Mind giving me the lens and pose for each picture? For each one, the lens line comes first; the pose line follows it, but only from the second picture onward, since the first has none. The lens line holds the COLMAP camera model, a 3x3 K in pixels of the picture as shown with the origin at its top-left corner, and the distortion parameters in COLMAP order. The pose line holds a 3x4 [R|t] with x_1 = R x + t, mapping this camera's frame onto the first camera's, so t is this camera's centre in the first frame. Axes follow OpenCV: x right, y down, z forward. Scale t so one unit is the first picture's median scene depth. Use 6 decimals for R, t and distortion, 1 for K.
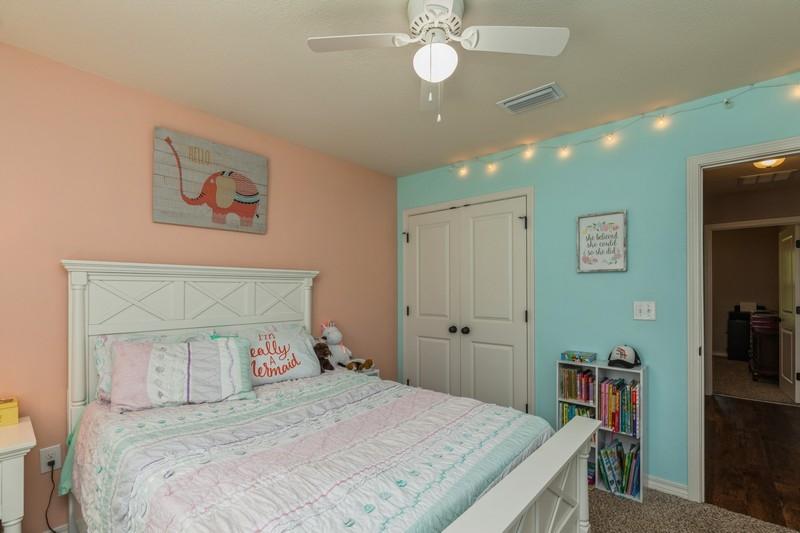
lens RADIAL K [[361.9, 0, 393.6], [0, 361.9, 286.8], [0, 0, 1]] dist [0.005158, -0.002311]
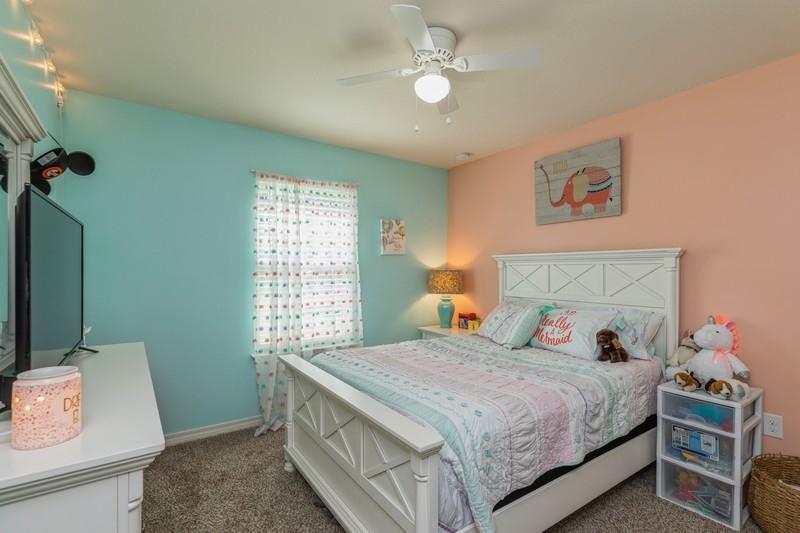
lens RADIAL K [[361.9, 0, 399.0], [0, 361.9, 268.9], [0, 0, 1]] dist [0.005158, -0.002311]
pose [[-0.217786, -0.003088, -0.975992, 0.822877], [0.003805, 0.999985, -0.004013, 0.003495], [0.975989, -0.004588, -0.217771, 0.696152]]
